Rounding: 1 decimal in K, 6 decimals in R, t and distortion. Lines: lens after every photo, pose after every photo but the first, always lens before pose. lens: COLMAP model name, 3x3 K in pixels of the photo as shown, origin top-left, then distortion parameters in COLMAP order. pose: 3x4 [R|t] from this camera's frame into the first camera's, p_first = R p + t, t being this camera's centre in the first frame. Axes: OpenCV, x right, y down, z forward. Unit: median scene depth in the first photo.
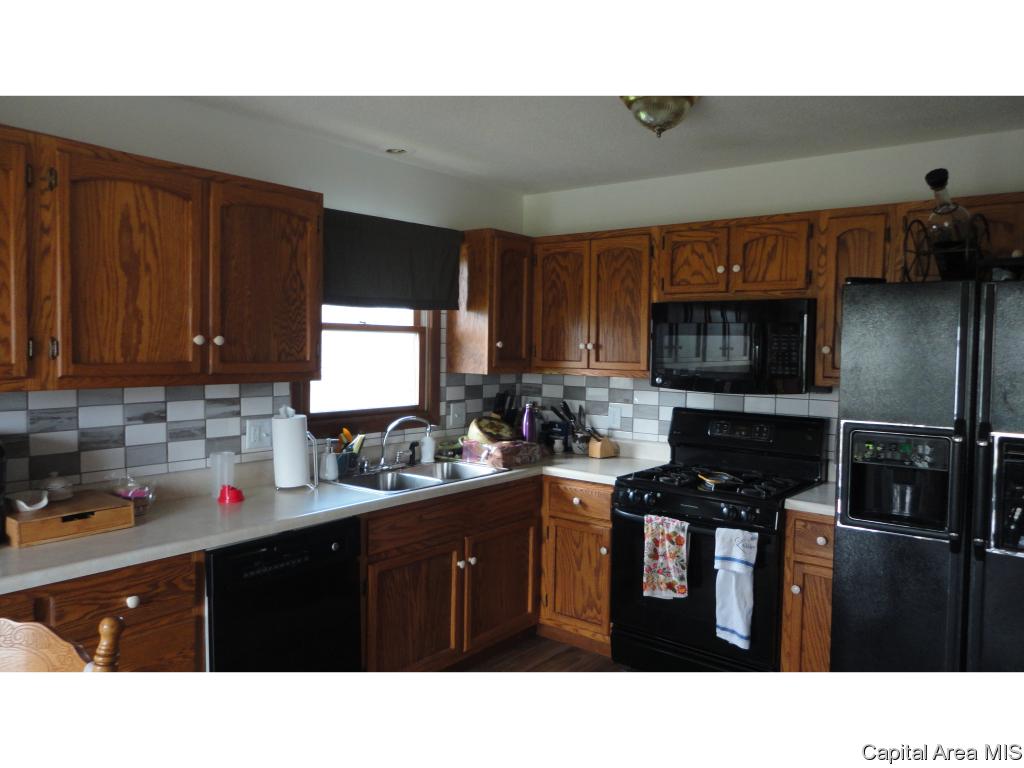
lens RADIAL K [[741.1, 0, 508.4], [0, 741.1, 378.6], [0, 0, 1]] dist [-0.009904, 0.009359]
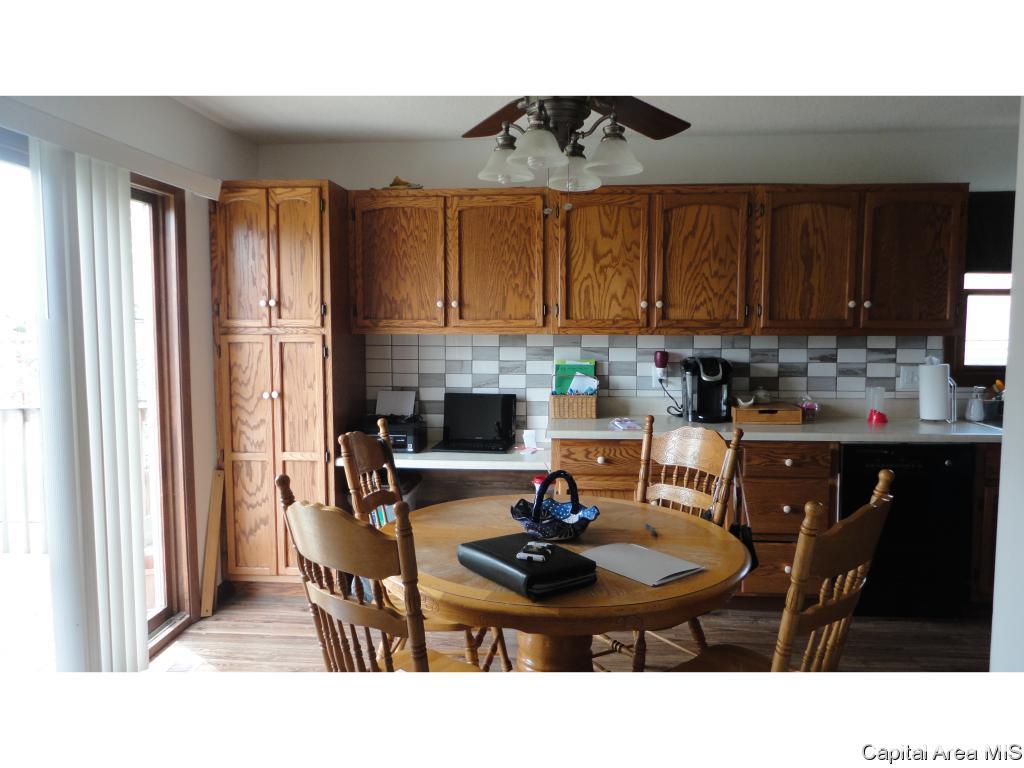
lens RADIAL K [[741.1, 0, 508.4], [0, 741.1, 378.6], [0, 0, 1]] dist [-0.009904, 0.009359]
pose [[0.555572, 0.056476, -0.829548, 0.346441], [-0.029923, 0.998402, 0.047932, 0.036545], [0.830930, -0.001807, 0.556375, -0.302872]]
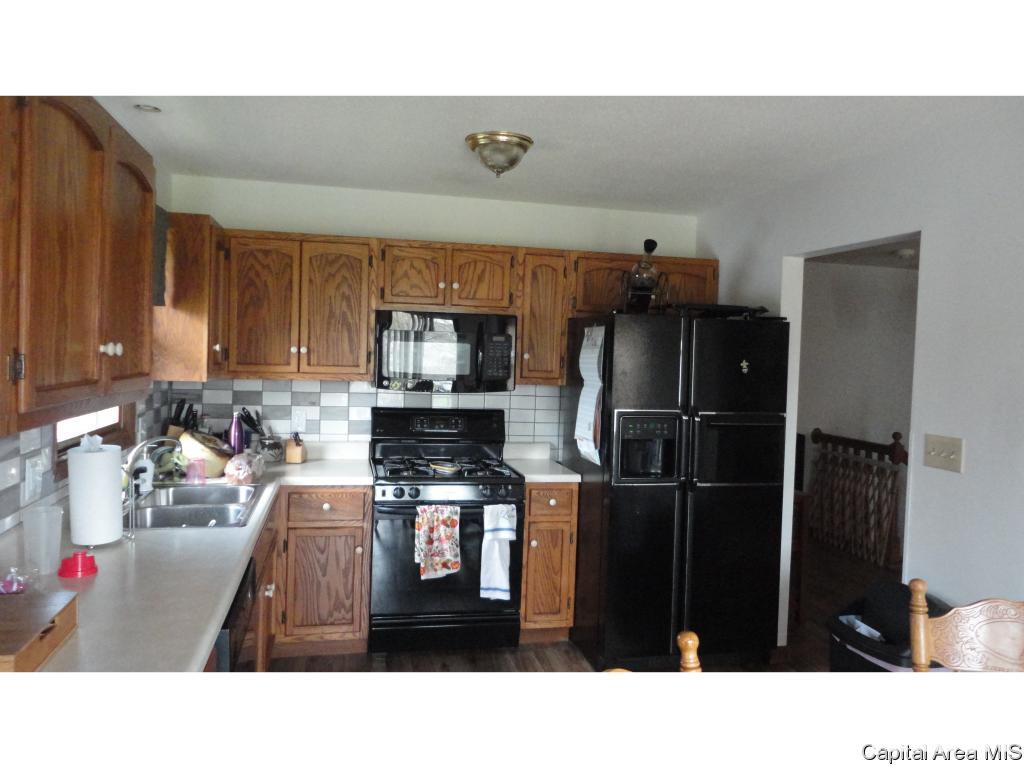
lens RADIAL K [[741.1, 0, 508.4], [0, 741.1, 378.6], [0, 0, 1]] dist [-0.009904, 0.009359]
pose [[0.631421, -0.025282, 0.775028, -0.625006], [0.015346, 0.999680, 0.020108, -0.027702], [-0.775289, -0.000804, 0.631606, 0.220032]]
